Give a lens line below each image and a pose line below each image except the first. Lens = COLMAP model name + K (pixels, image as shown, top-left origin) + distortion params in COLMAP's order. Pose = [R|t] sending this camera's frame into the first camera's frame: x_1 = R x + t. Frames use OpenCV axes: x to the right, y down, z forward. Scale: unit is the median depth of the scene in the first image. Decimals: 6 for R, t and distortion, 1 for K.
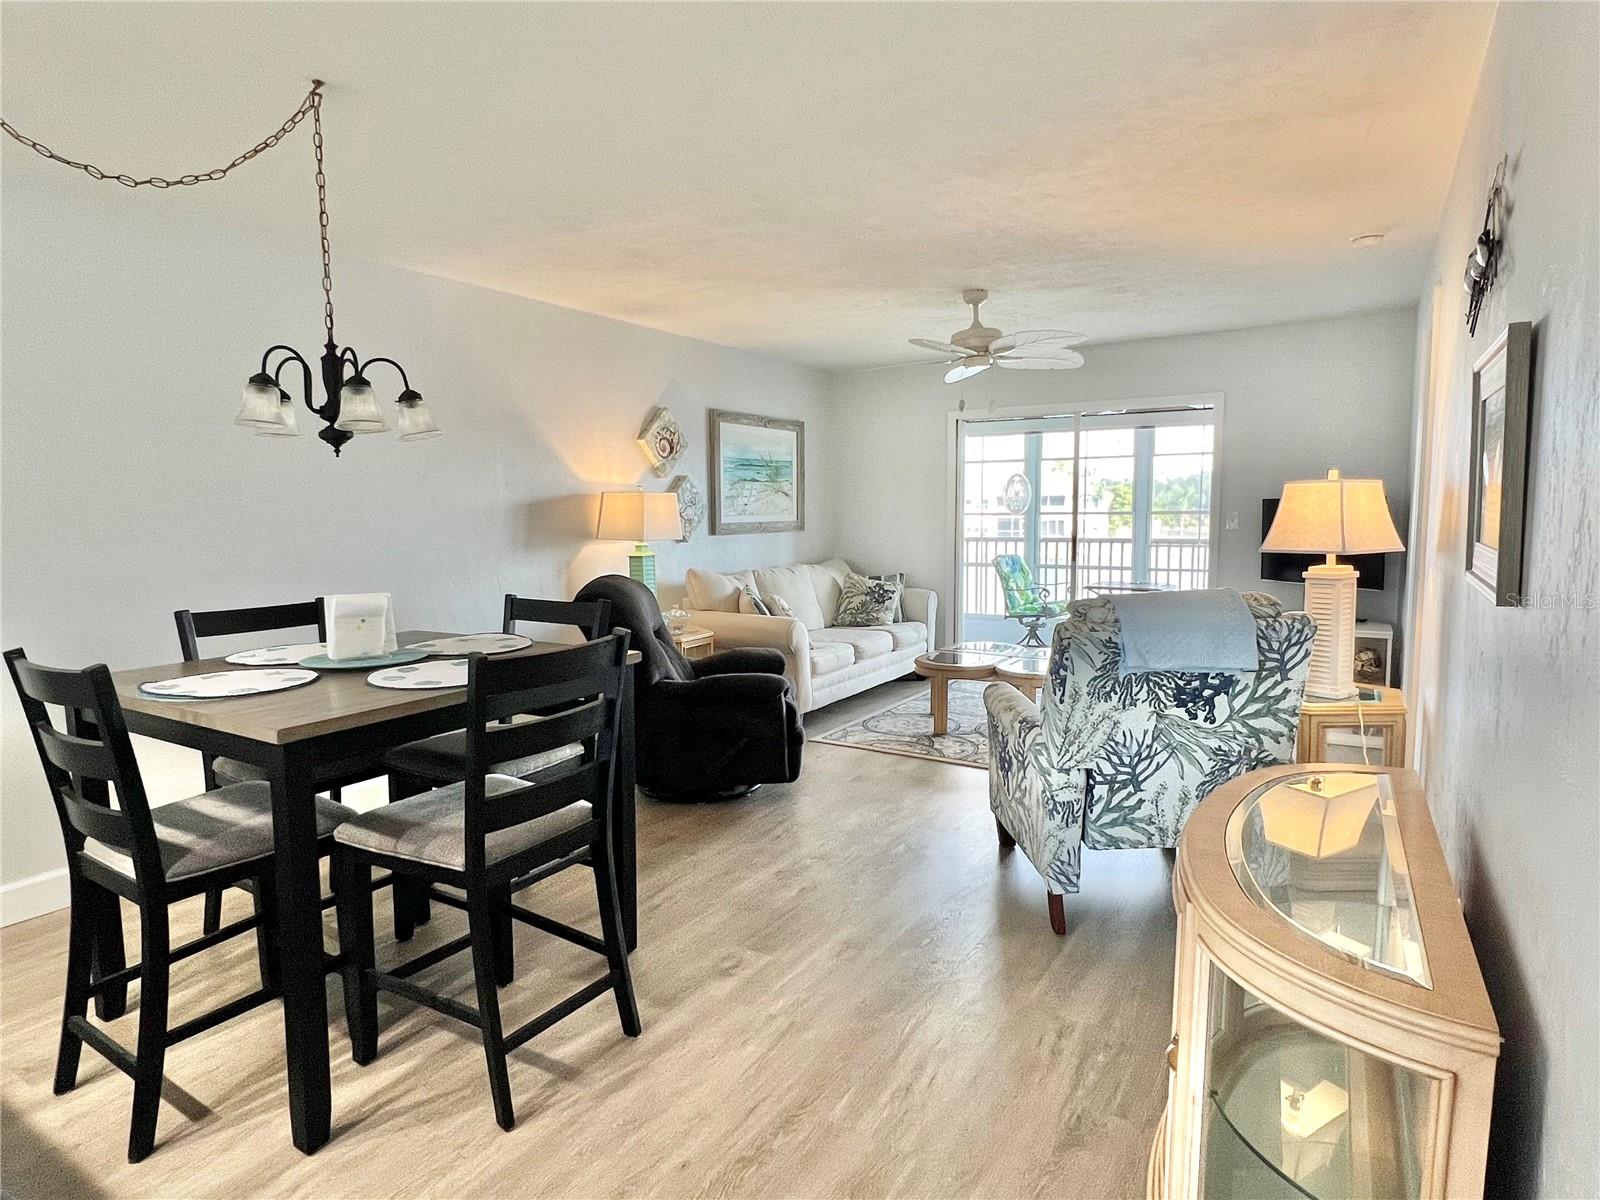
lens RADIAL K [[901.3, 0, 800.0], [0, 901.3, 600.0], [0, 0, 1]] dist [0.000822, -0.000944]
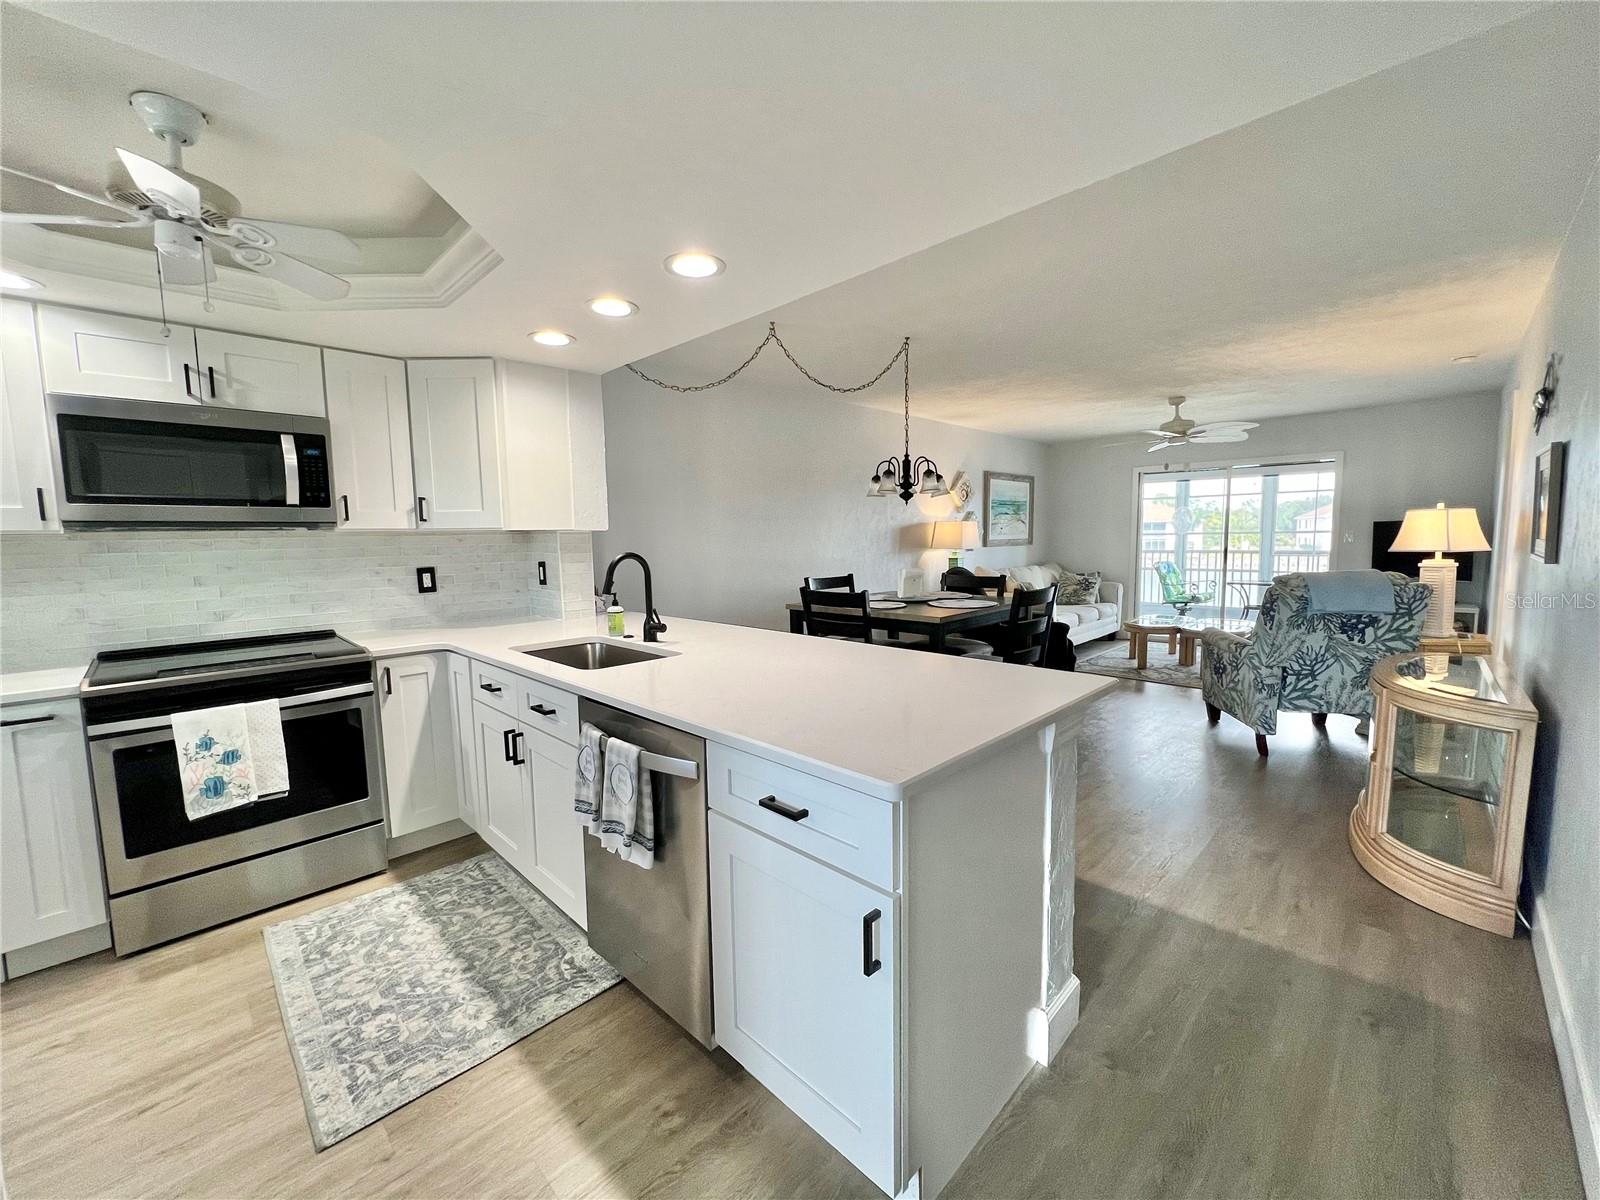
lens RADIAL K [[647.0, 0, 799.2], [0, 647.0, 596.9], [0, 0, 1]] dist [-0.002043, 0.000202]
pose [[0.975071, 0.014781, -0.221400, -0.207453], [-0.015869, 0.999869, -0.003135, 0.036822], [0.221324, 0.006570, 0.975178, -0.297950]]
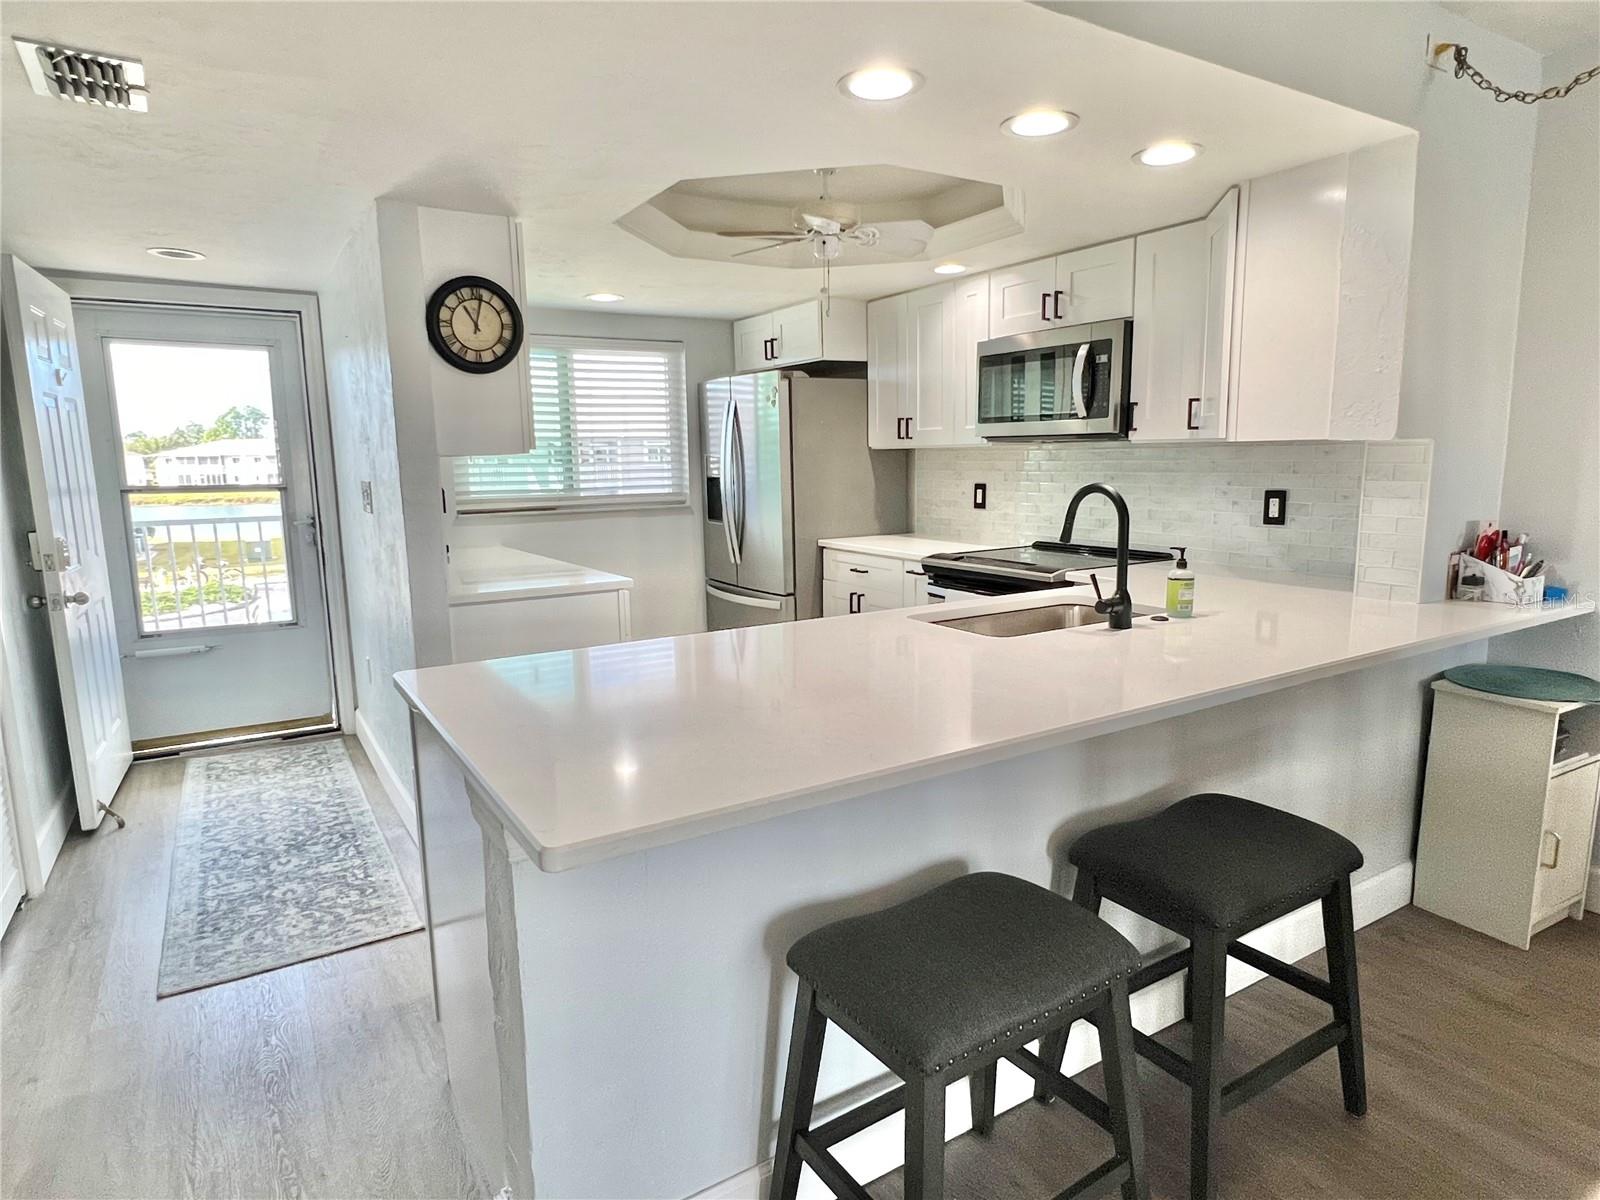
lens RADIAL K [[918.3, 0, 805.7], [0, 918.3, 605.5], [0, 0, 1]] dist [0.001031, 0.000680]
pose [[-0.437676, 0.165784, -0.883717, 0.049914], [-0.071857, 0.973261, 0.218171, -0.031330], [0.896257, 0.158990, -0.414060, 0.259078]]
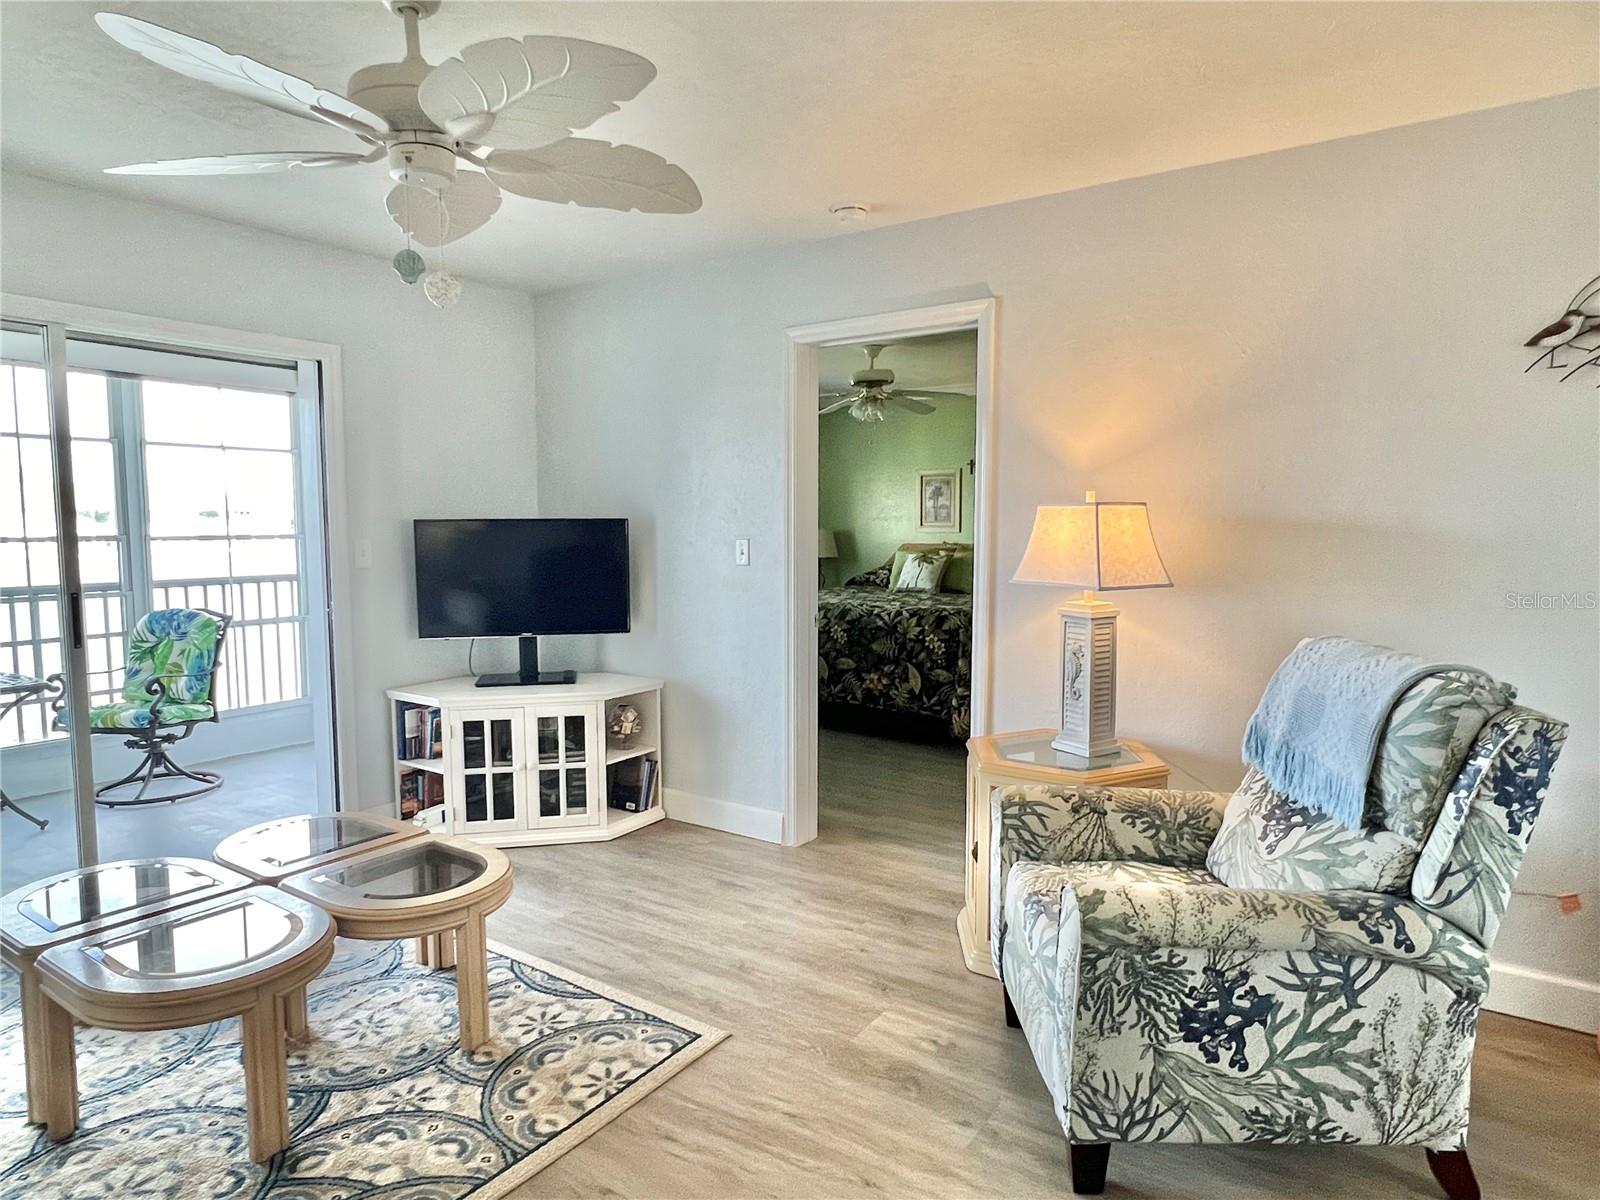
lens RADIAL K [[955.3, 0, 794.3], [0, 955.3, 607.1], [0, 0, 1]] dist [-0.000710, -0.000279]
pose [[0.045219, -0.079000, 0.995848, -0.220397], [0.099906, 0.992228, 0.074176, -0.085454], [-0.993969, 0.096137, 0.052760, 0.818402]]
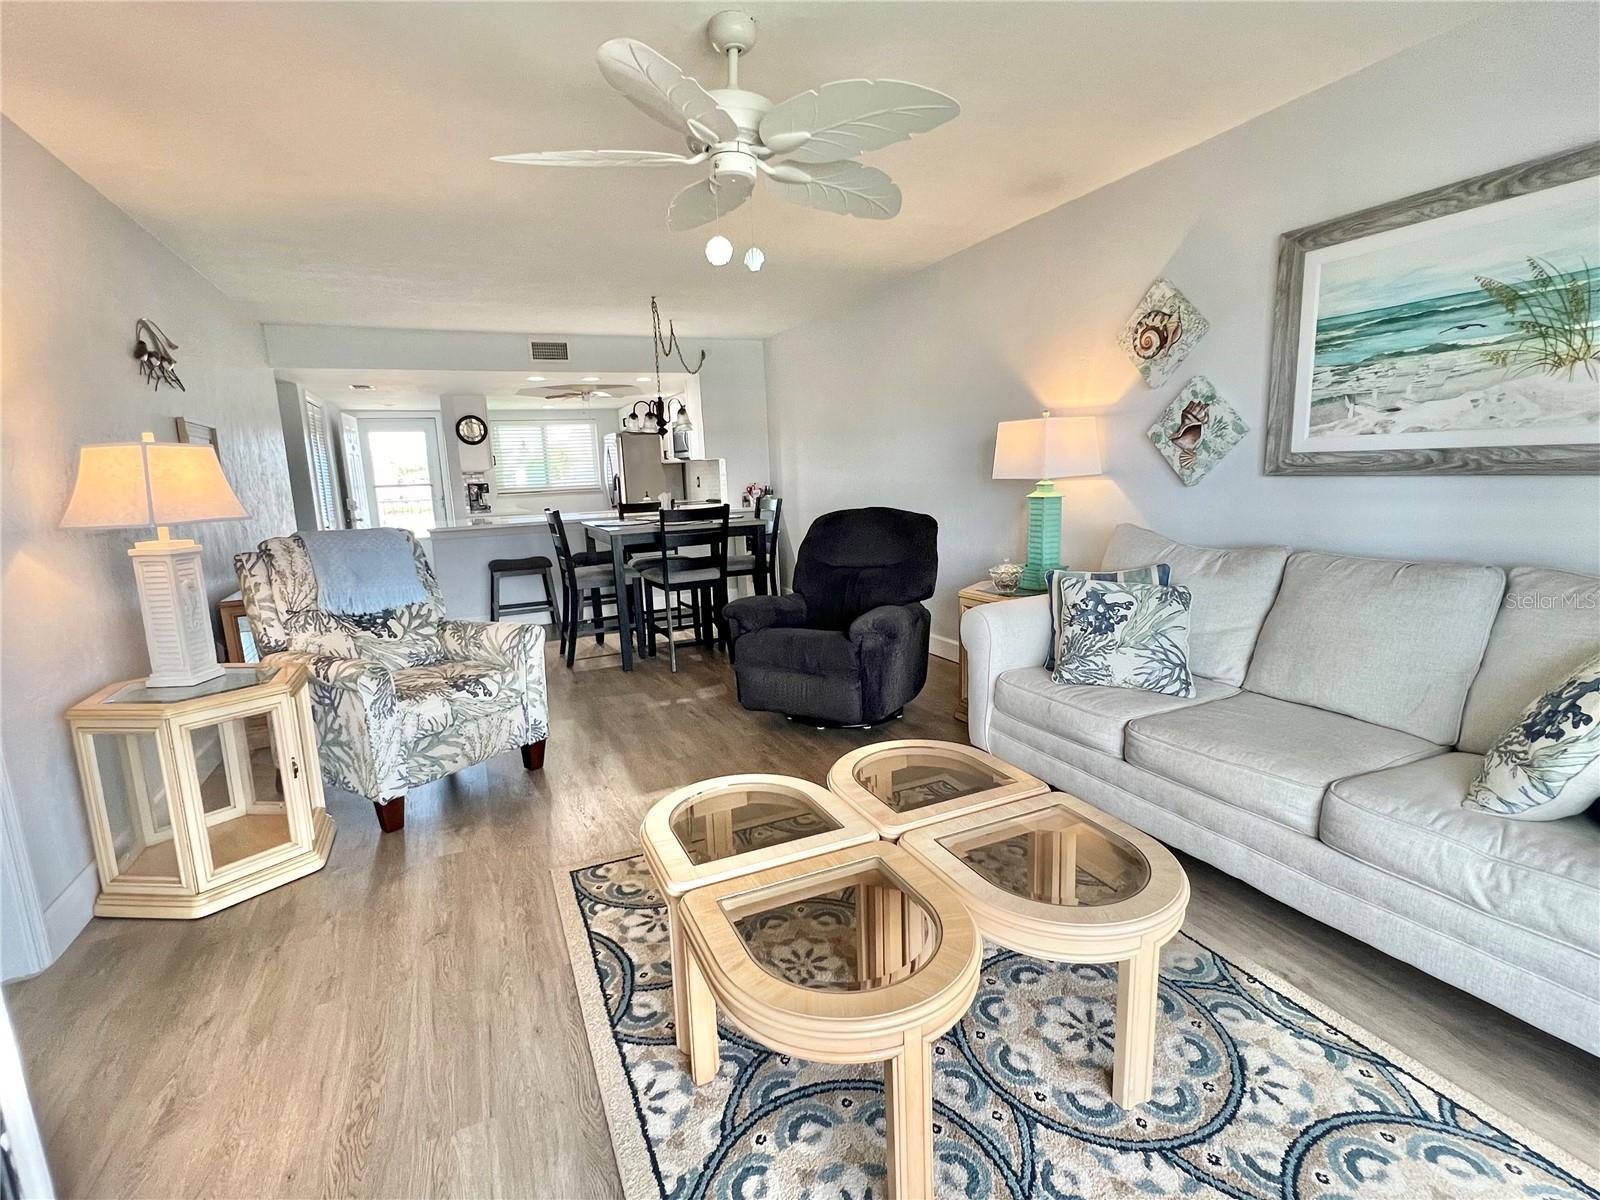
lens RADIAL K [[762.1, 0, 800.0], [0, 762.1, 600.0], [0, 0, 1]] dist [-0.002703, -0.000446]
pose [[-0.555263, 0.174846, -0.813088, 0.572688], [-0.038938, 0.971114, 0.235419, -0.121285], [0.830763, 0.162380, -0.532415, 1.286426]]
